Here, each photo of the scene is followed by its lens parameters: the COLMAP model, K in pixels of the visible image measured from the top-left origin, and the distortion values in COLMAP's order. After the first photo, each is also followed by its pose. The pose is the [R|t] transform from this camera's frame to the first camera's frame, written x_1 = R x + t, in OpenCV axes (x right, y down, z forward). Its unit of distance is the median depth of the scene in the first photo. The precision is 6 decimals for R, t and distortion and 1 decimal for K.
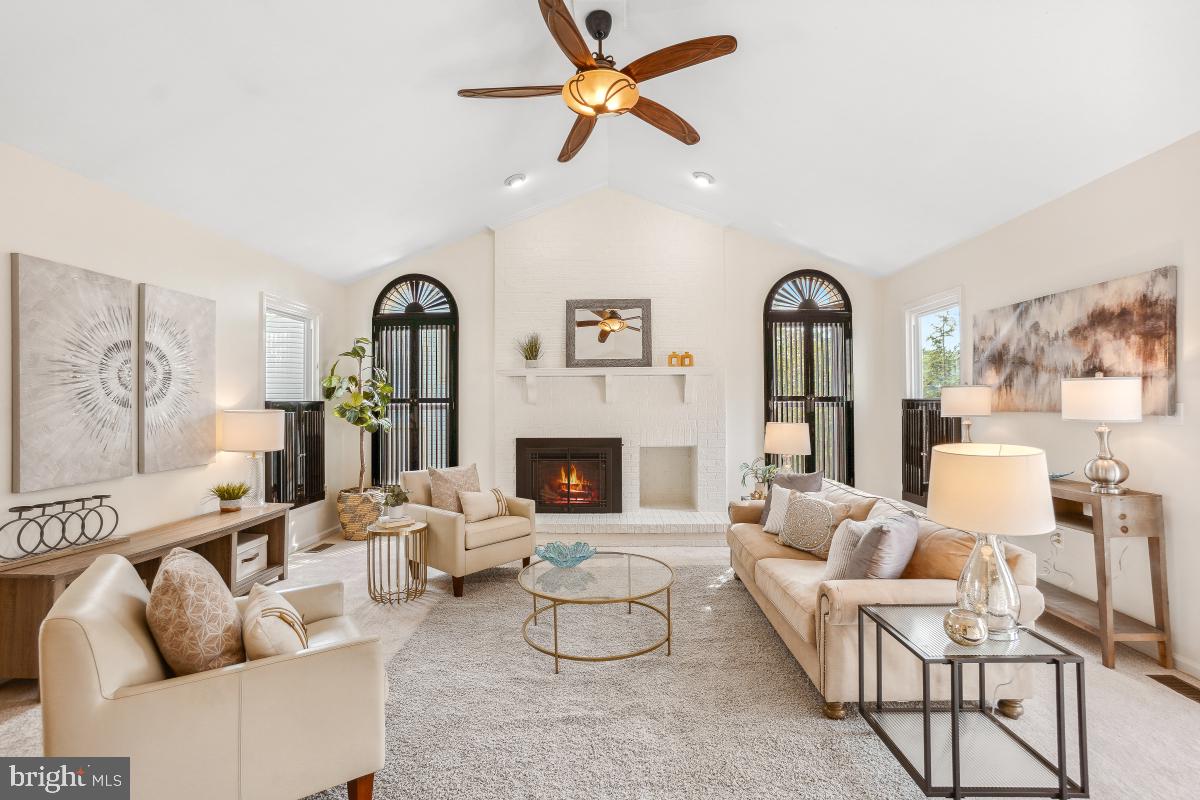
lens RADIAL K [[546.3, 0, 605.6], [0, 546.3, 405.2], [0, 0, 1]] dist [-0.056014, 0.029779]
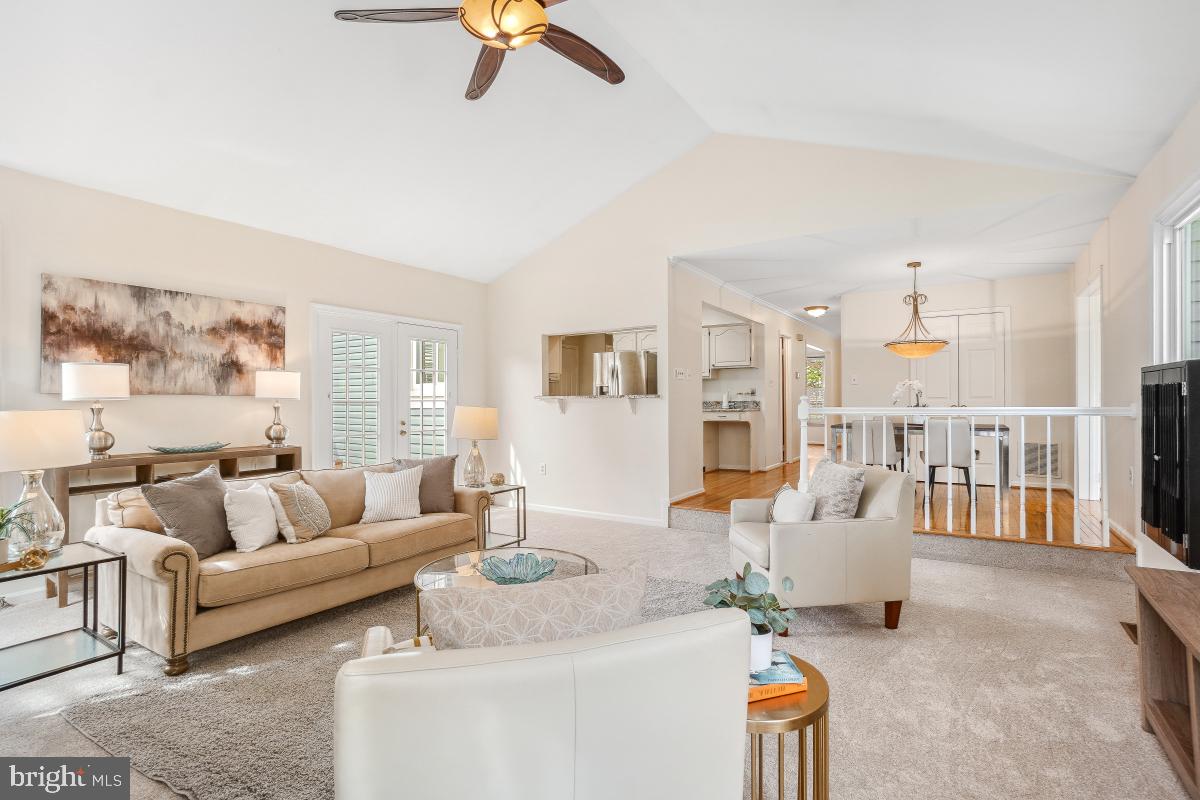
lens RADIAL K [[546.3, 0, 605.6], [0, 546.3, 405.2], [0, 0, 1]] dist [-0.056014, 0.029779]
pose [[-0.851833, 0.009893, 0.523720, -0.564247], [0.011780, 0.999931, 0.000272, 0.048743], [-0.523681, 0.006401, -0.851890, 1.568089]]
